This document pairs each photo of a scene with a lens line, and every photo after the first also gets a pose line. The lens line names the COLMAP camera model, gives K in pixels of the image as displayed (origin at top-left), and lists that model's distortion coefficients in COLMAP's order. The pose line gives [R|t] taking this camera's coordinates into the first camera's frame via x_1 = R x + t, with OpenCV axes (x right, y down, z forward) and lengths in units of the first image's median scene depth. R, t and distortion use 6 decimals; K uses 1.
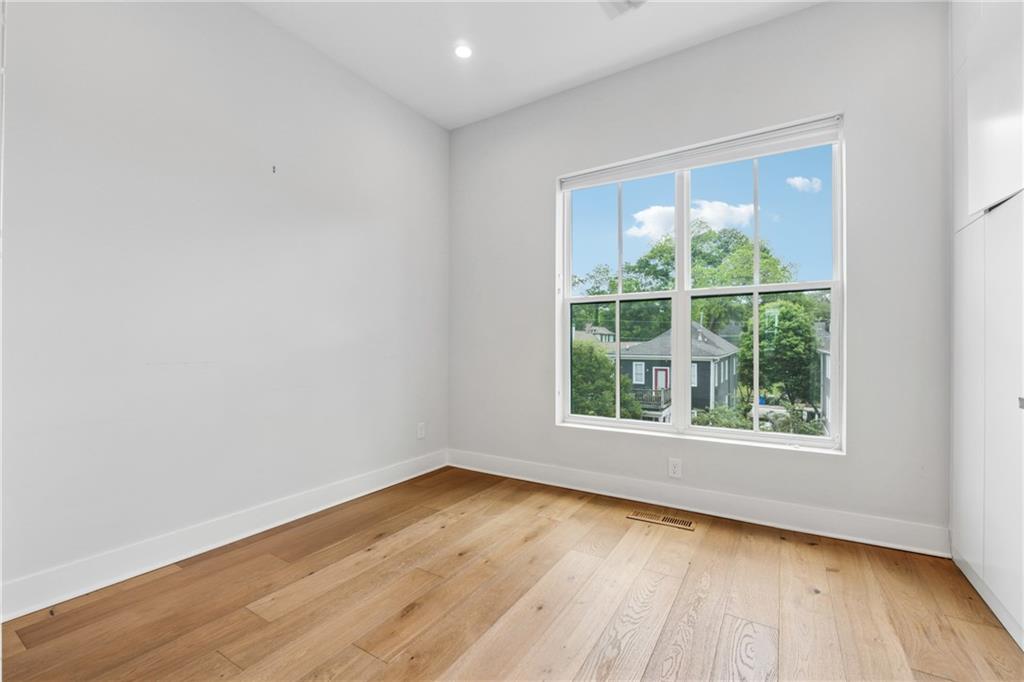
lens RADIAL K [[437.2, 0, 517.3], [0, 437.2, 342.0], [0, 0, 1]] dist [-0.007691, -0.000094]
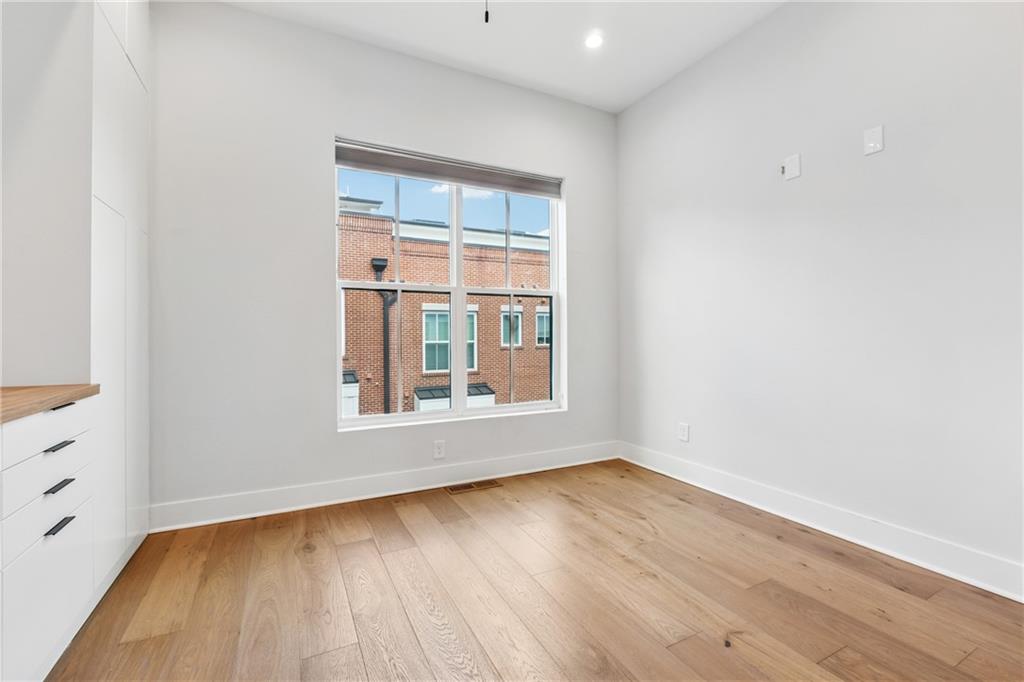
lens RADIAL K [[437.2, 0, 510.9], [0, 437.2, 339.9], [0, 0, 1]] dist [-0.007691, -0.000094]
pose [[0.531663, -0.005824, 0.846936, -0.454610], [-0.005280, 0.999934, 0.010191, 0.004185], [-0.846940, -0.009890, 0.531597, 0.282370]]
